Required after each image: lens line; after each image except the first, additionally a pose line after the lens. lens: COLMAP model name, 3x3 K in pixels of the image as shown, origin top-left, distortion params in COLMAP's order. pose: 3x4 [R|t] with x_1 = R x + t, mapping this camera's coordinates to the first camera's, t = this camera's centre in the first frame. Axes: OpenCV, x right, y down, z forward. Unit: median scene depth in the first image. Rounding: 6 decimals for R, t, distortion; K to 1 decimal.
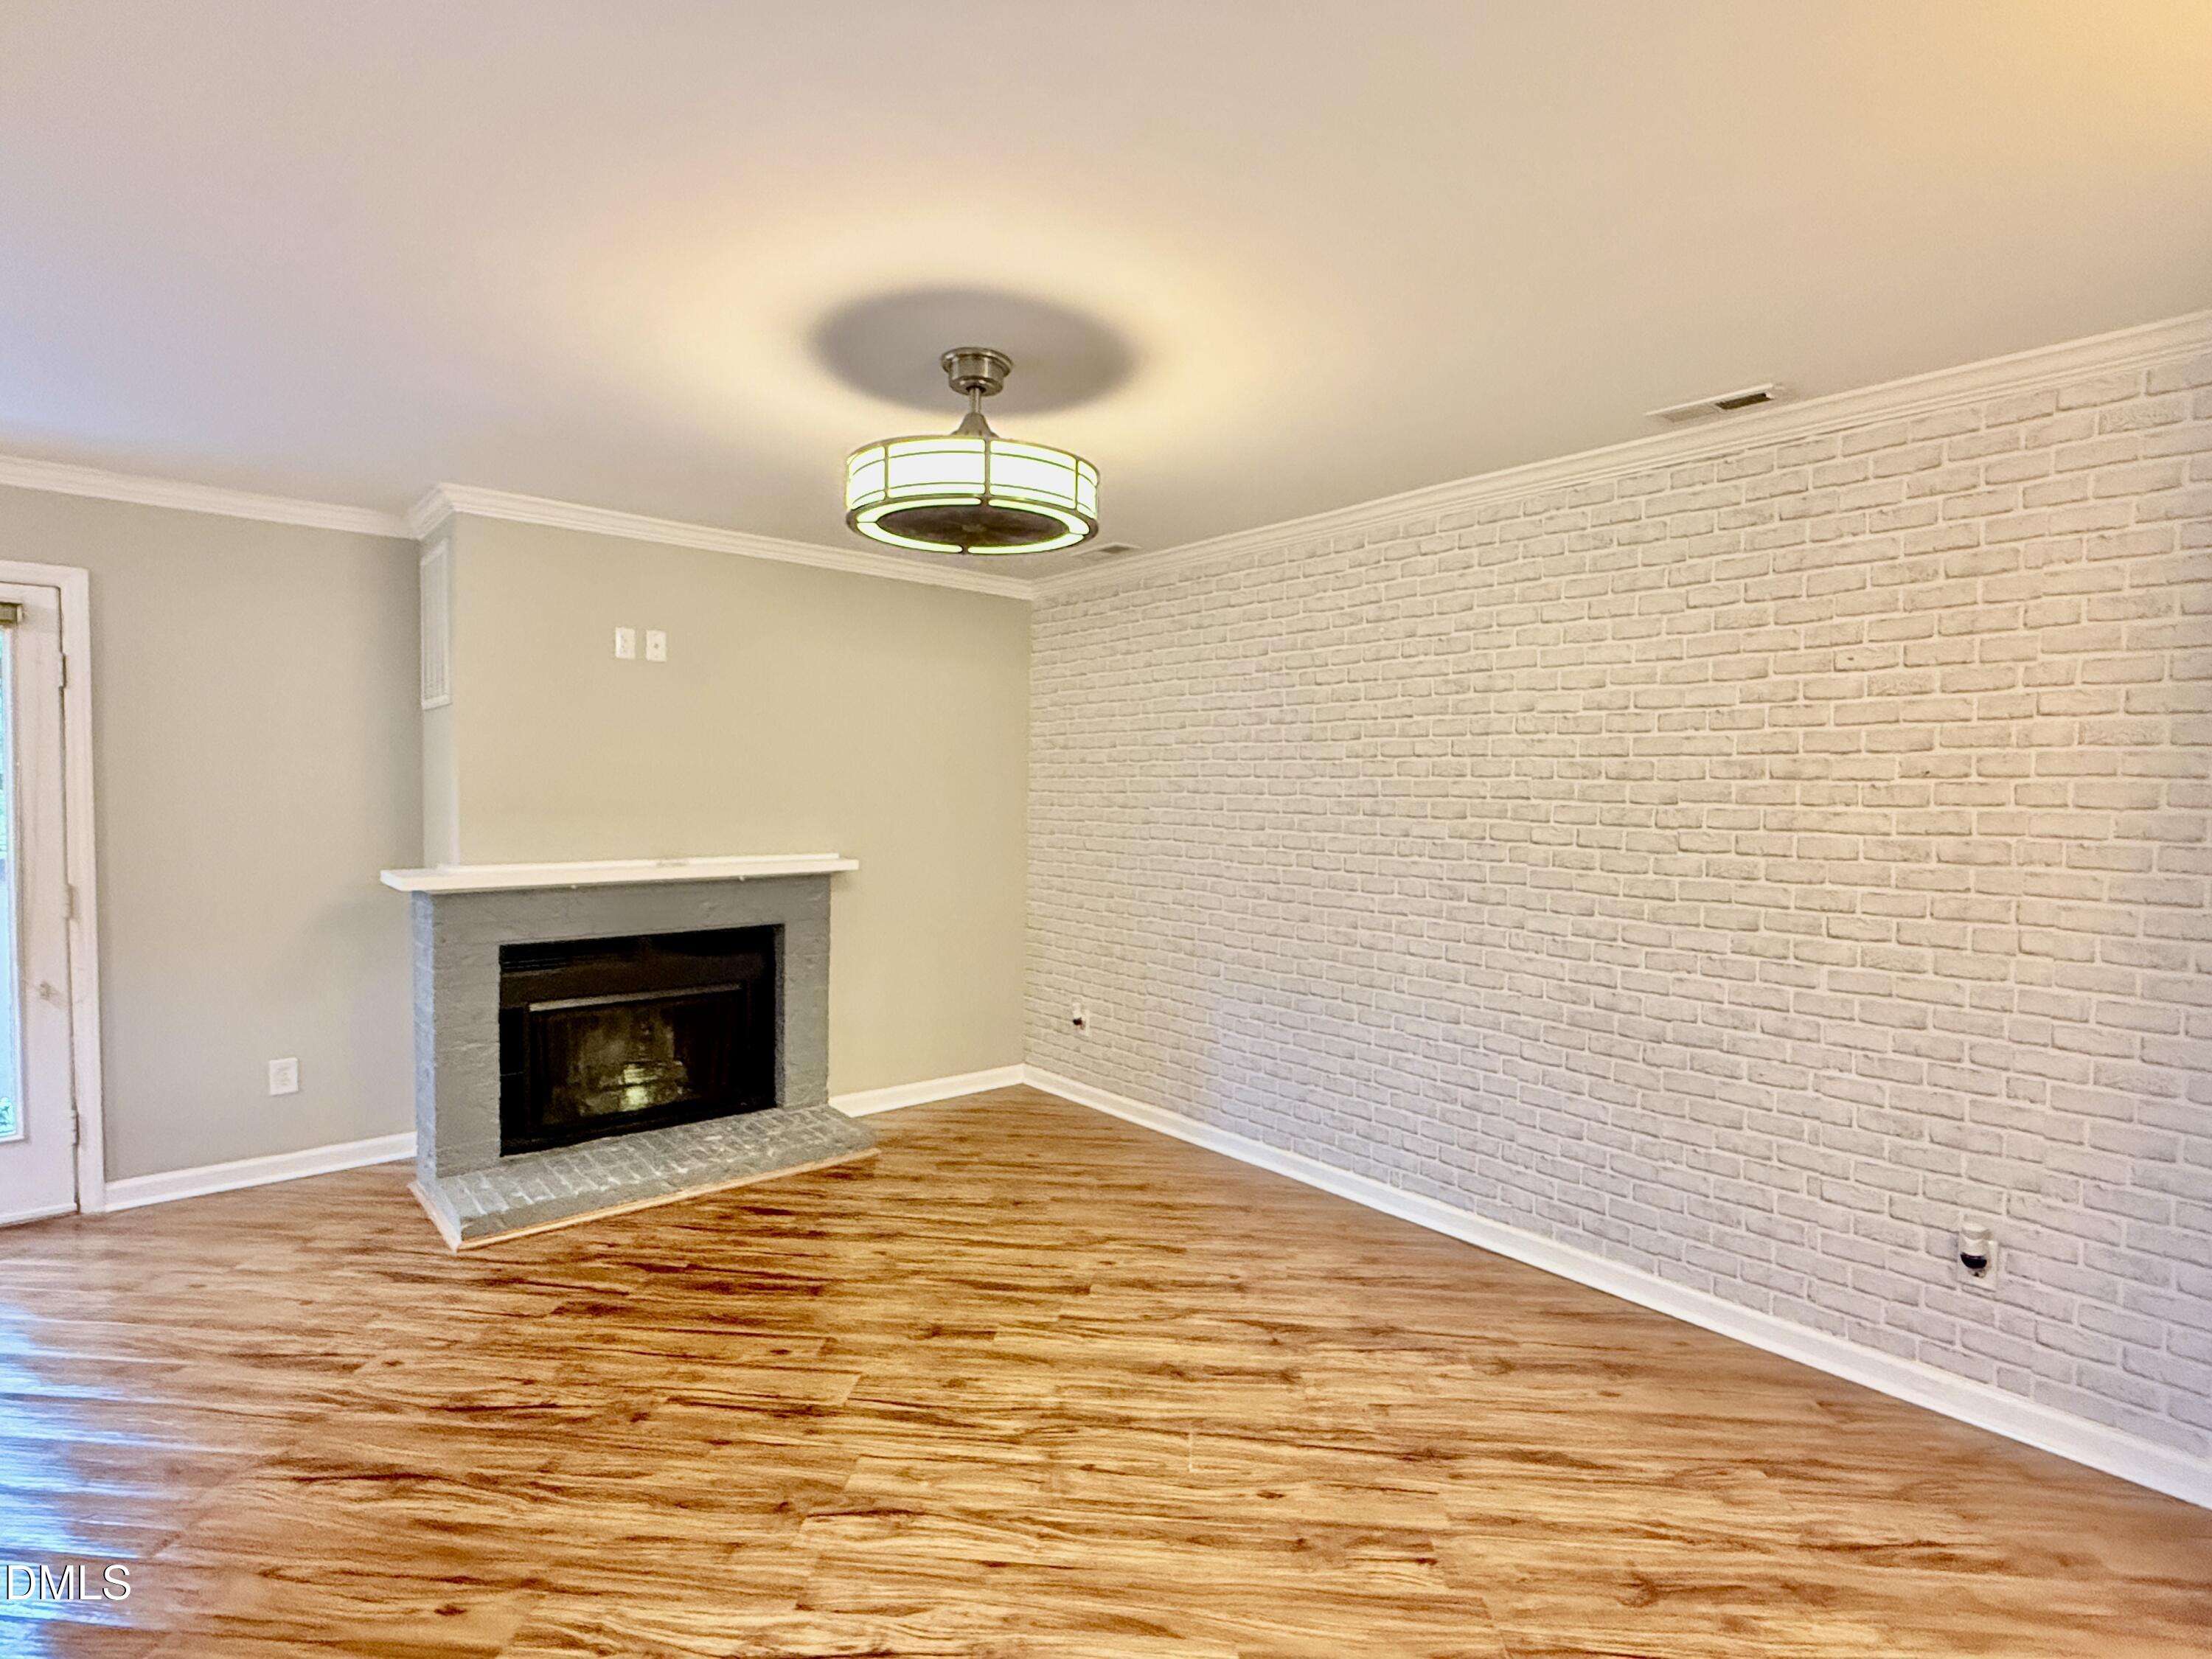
lens RADIAL K [[1074.6, 0, 1098.9], [0, 1074.6, 829.2], [0, 0, 1]] dist [0.000103, -0.000778]
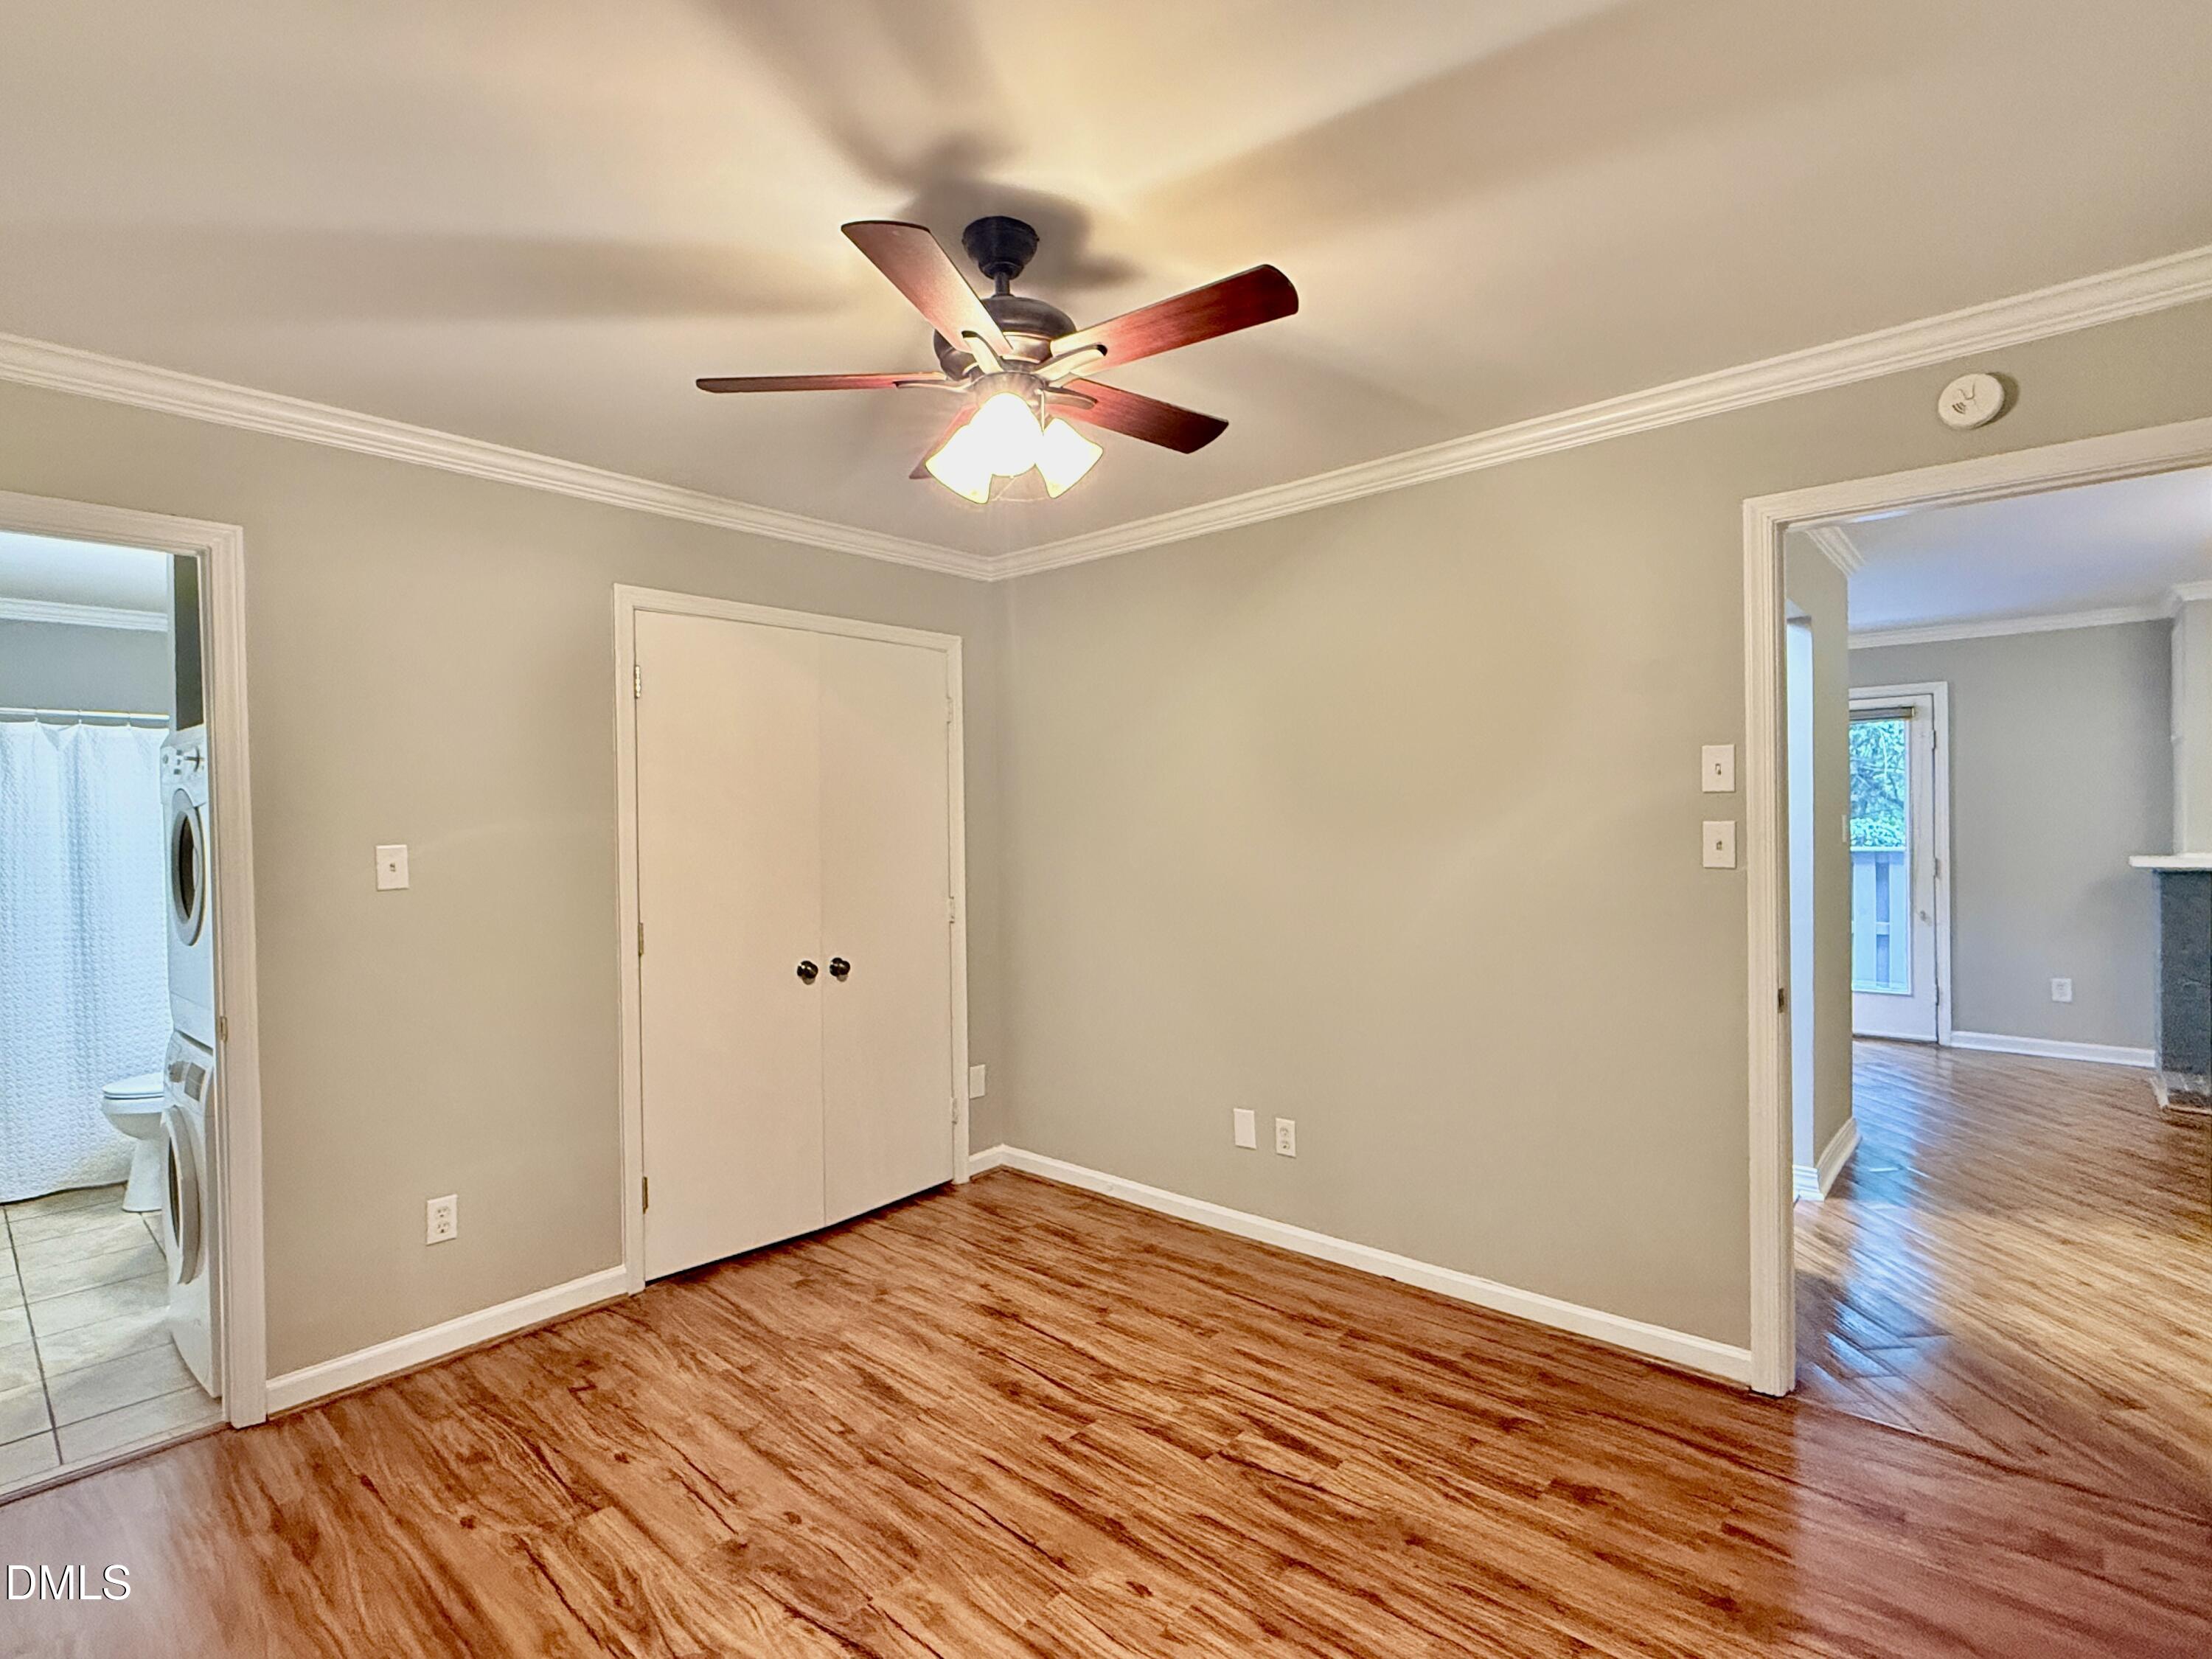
lens RADIAL K [[1074.6, 0, 1100.0], [0, 1074.6, 835.6], [0, 0, 1]] dist [0.000103, -0.000778]
pose [[0.126130, 0.001198, -0.992013, 0.712550], [-0.014860, 0.999889, -0.000682, 0.039524], [0.991902, 0.014827, 0.126133, -0.675249]]
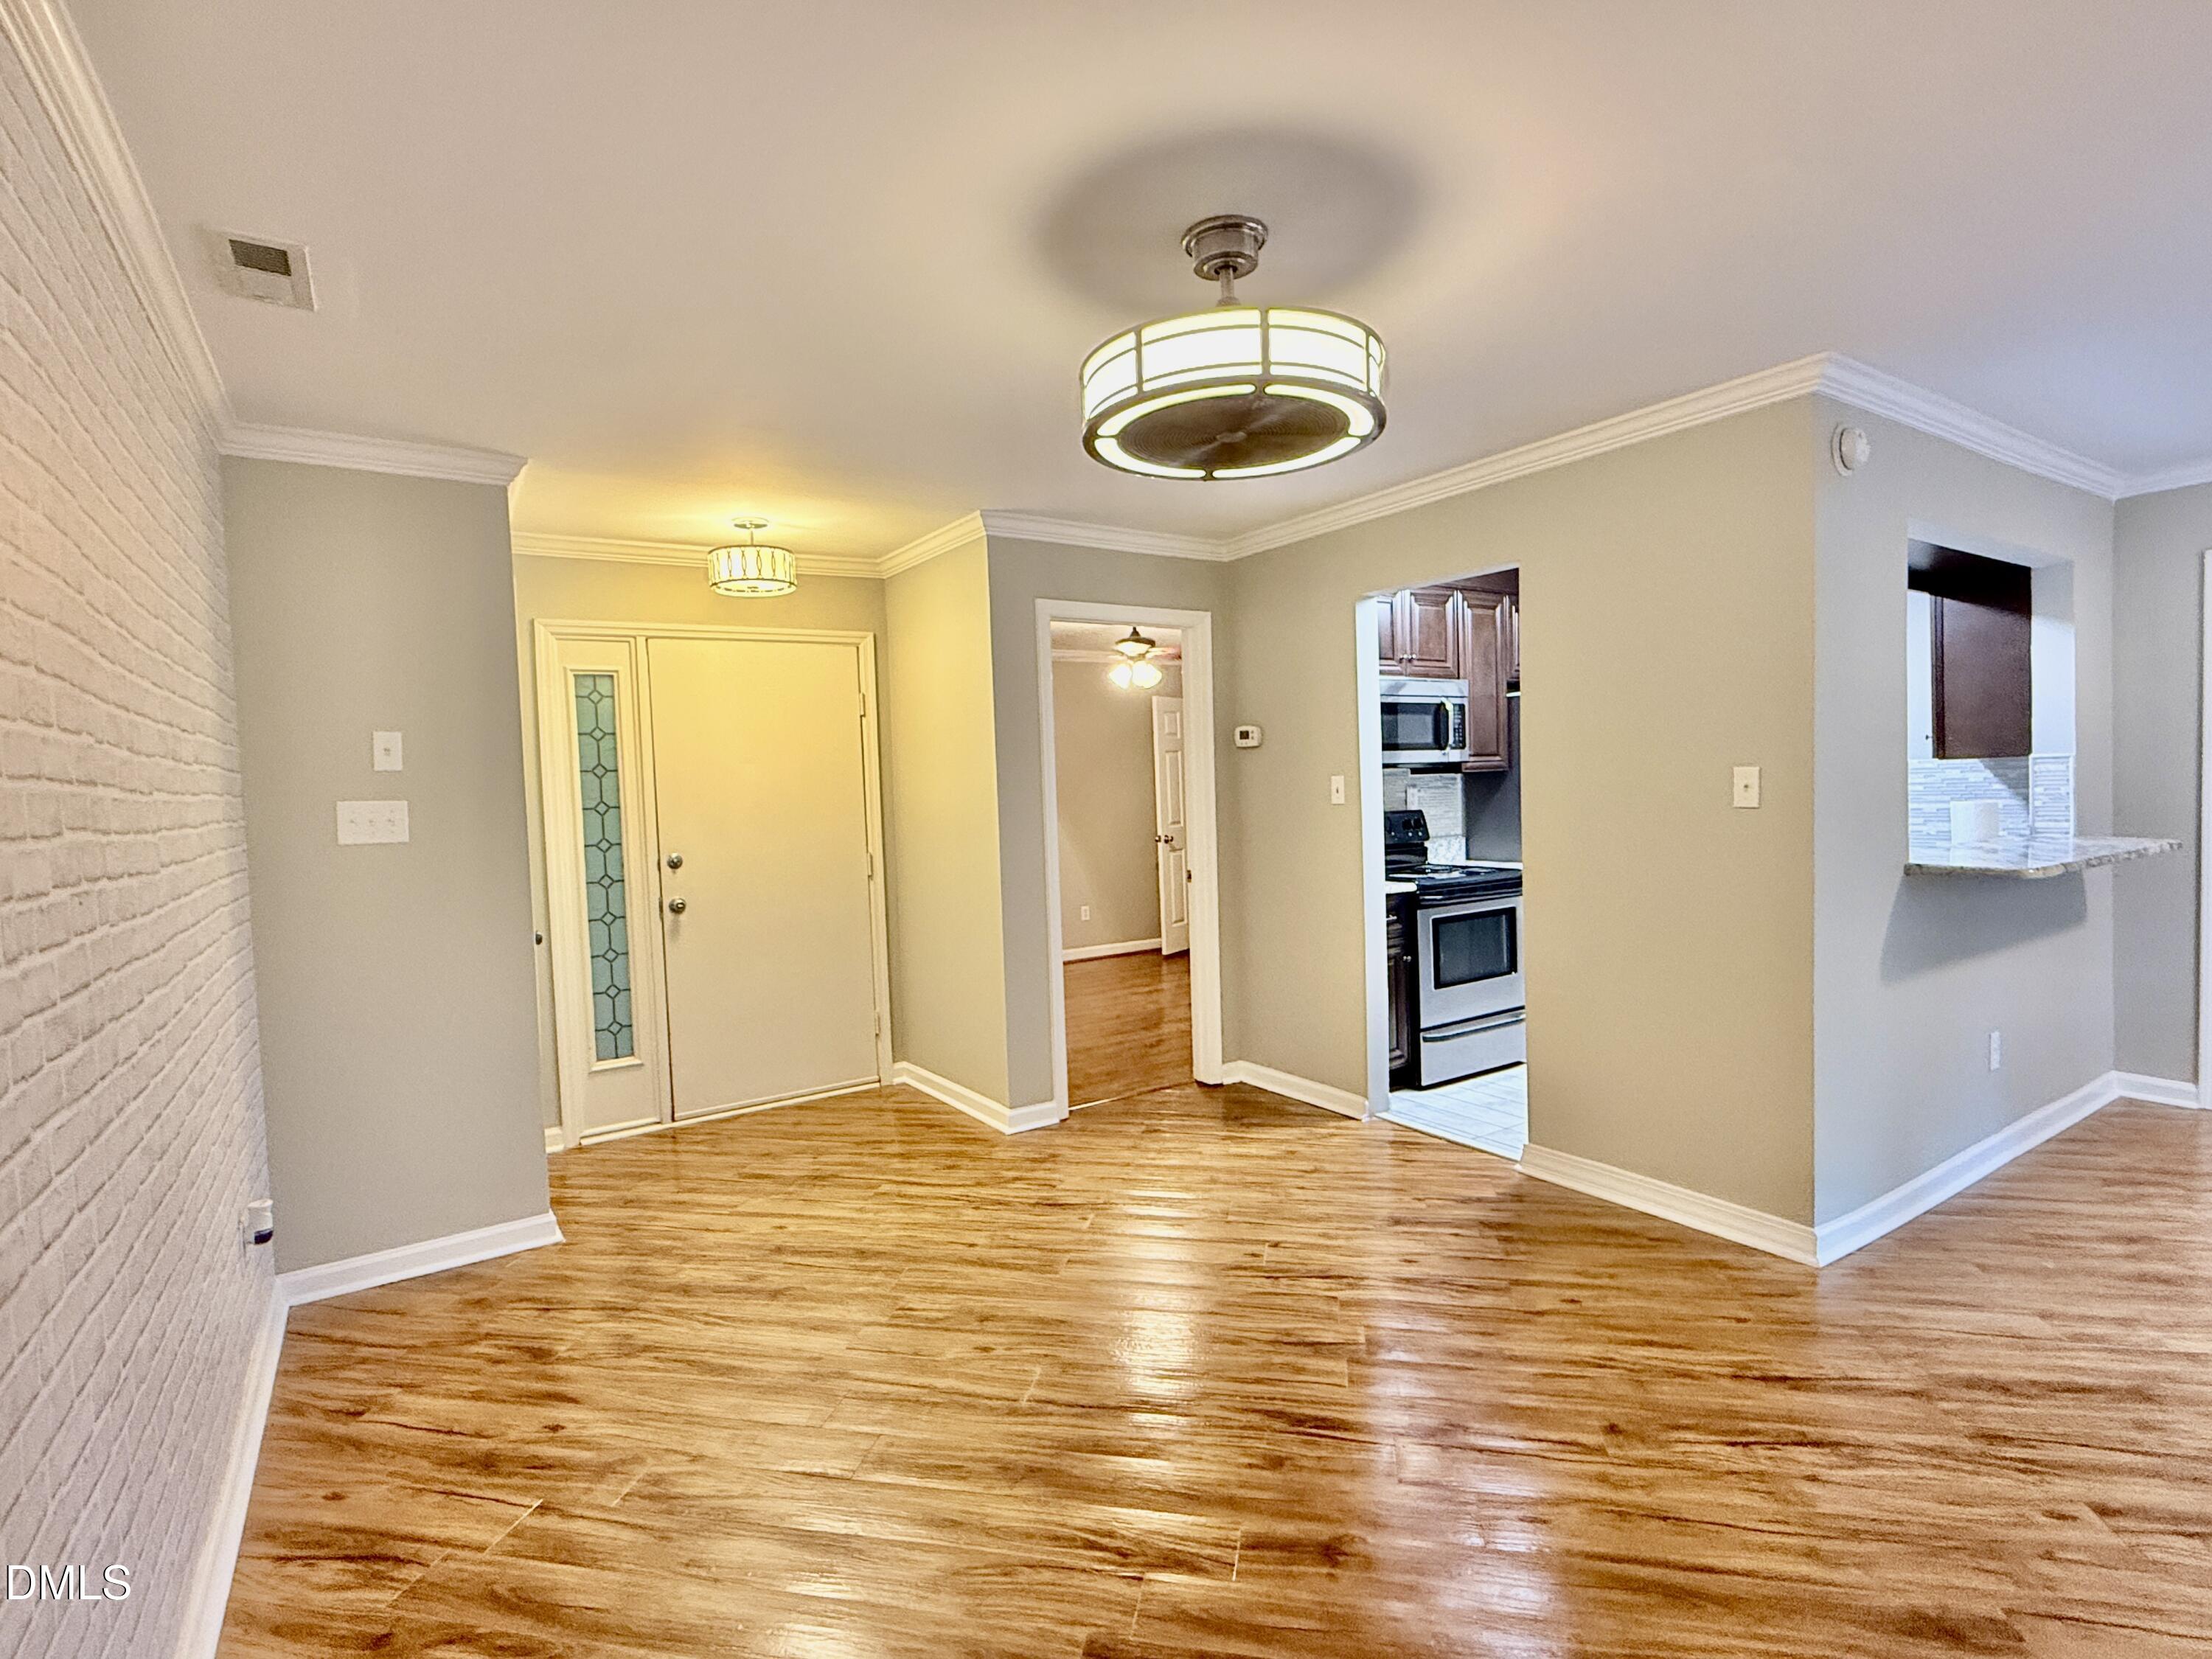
lens RADIAL K [[1074.6, 0, 1098.1], [0, 1074.6, 832.6], [0, 0, 1]] dist [0.000103, -0.000778]
pose [[-0.990864, 0.015989, 0.133917, -0.094819], [0.027334, 0.996149, 0.083308, -0.036555], [-0.132069, 0.086208, -0.987485, 1.463378]]
